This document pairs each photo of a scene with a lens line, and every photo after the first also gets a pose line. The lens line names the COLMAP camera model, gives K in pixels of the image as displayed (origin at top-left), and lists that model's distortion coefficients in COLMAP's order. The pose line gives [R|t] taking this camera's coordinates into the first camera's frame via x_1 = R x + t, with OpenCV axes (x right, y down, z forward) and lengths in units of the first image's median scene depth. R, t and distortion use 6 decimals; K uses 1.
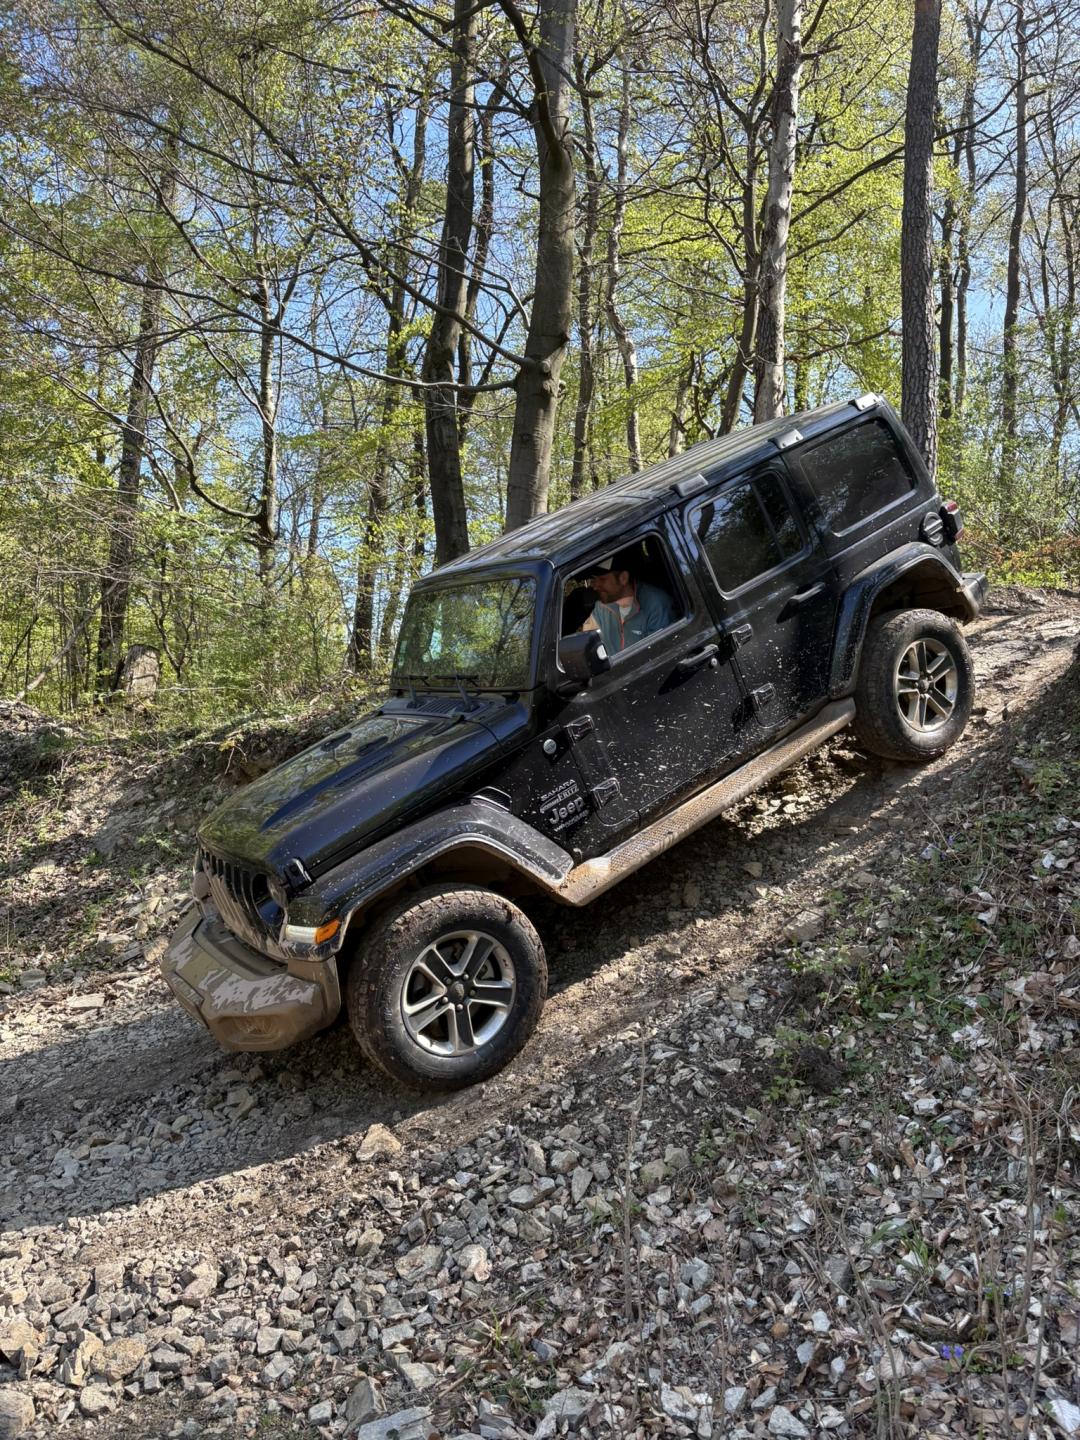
lens RADIAL K [[1073.4, 0, 553.3], [0, 1073.4, 707.3], [0, 0, 1]] dist [0.055872, -0.057686]
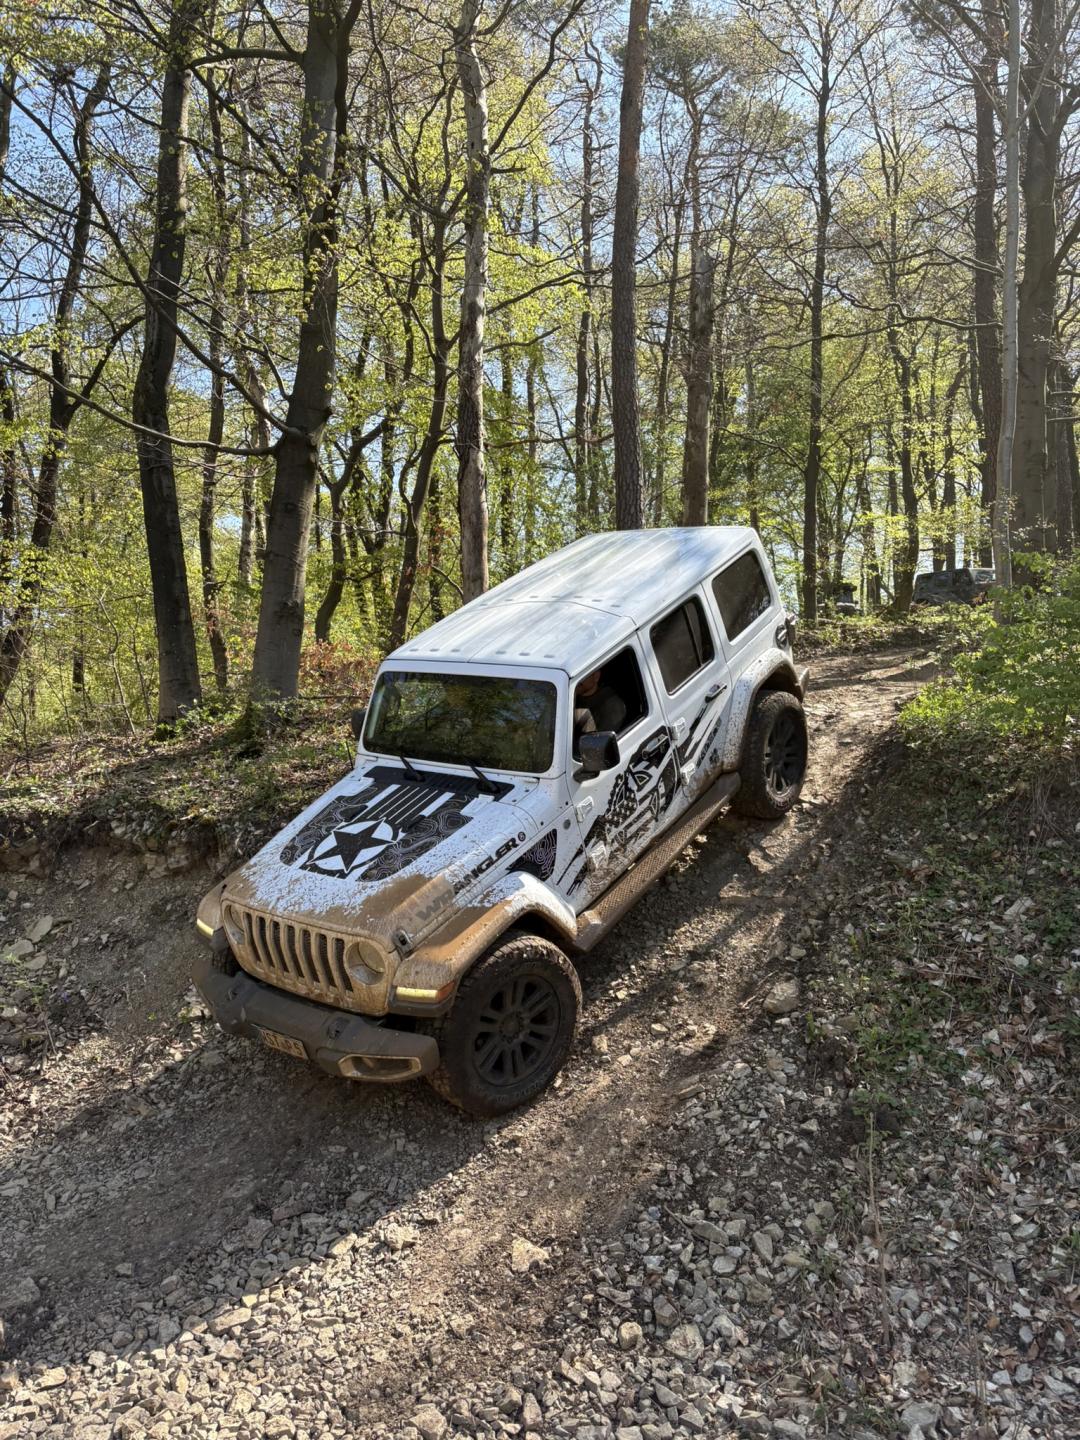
lens RADIAL K [[1068.1, 0, 534.0], [0, 1068.1, 726.9], [0, 0, 1]] dist [0.064489, -0.073050]
pose [[0.900473, 0.006624, 0.434861, -0.687104], [-0.006222, 0.999978, -0.002348, -0.126126], [-0.434867, -0.000591, 0.900494, 0.023869]]
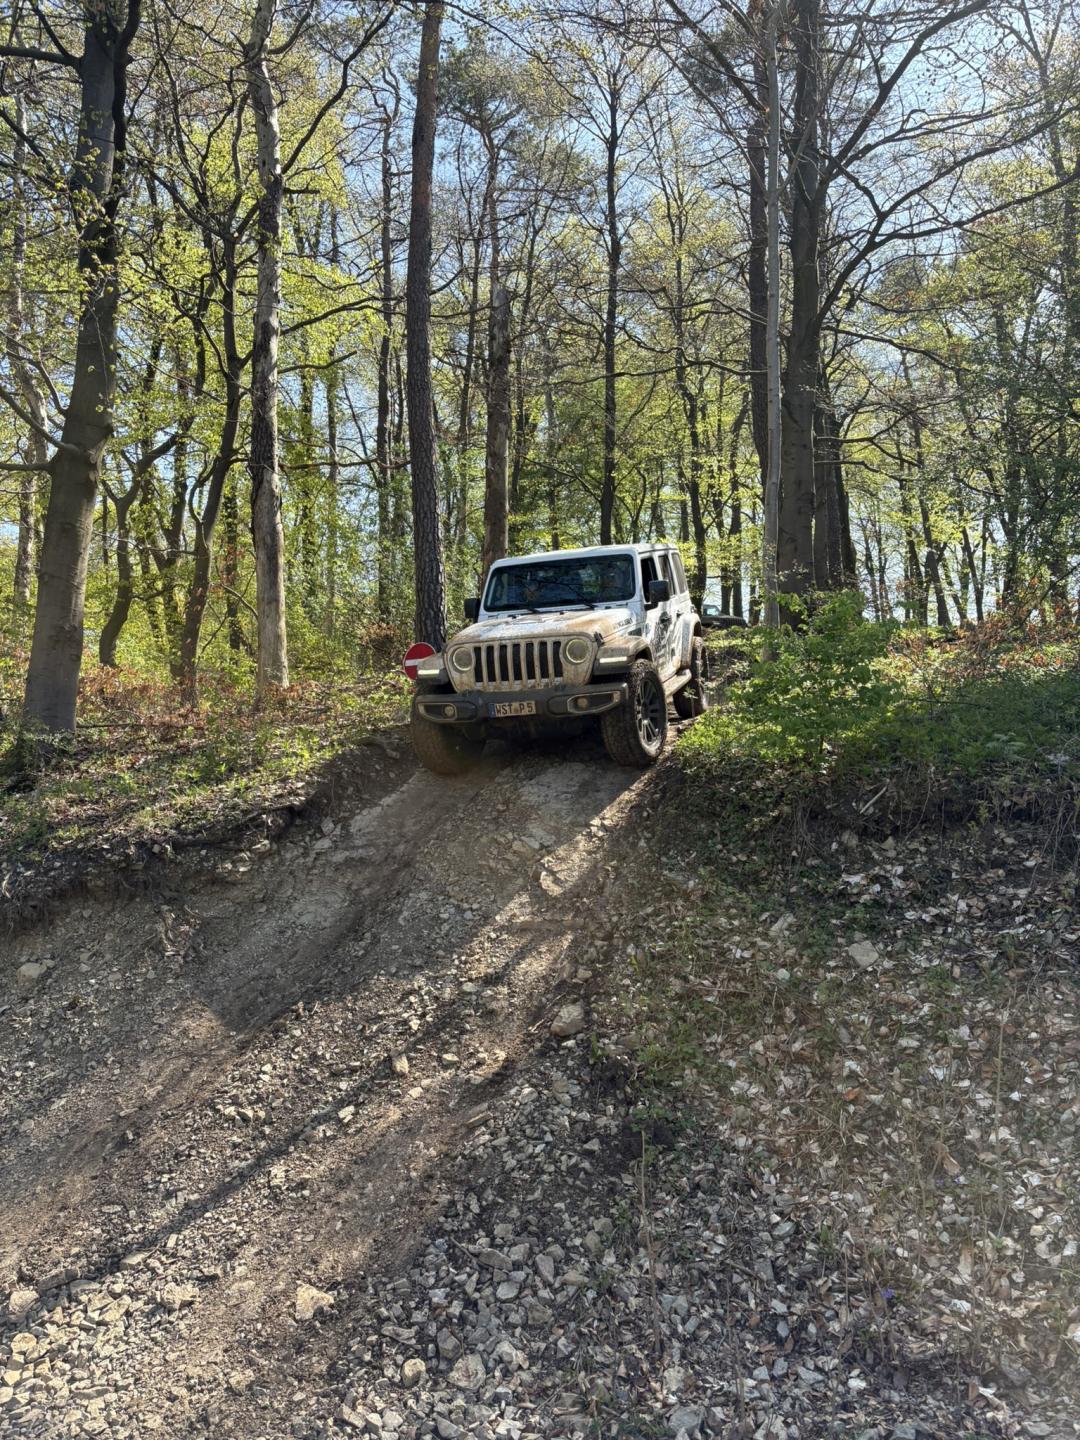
lens RADIAL K [[1068.1, 0, 534.0], [0, 1068.1, 726.9], [0, 0, 1]] dist [0.064489, -0.073050]
pose [[0.809325, 0.007448, 0.587314, -0.674275], [0.004744, 0.999804, -0.019217, -0.148331], [-0.587342, 0.018339, 0.809131, -0.008743]]
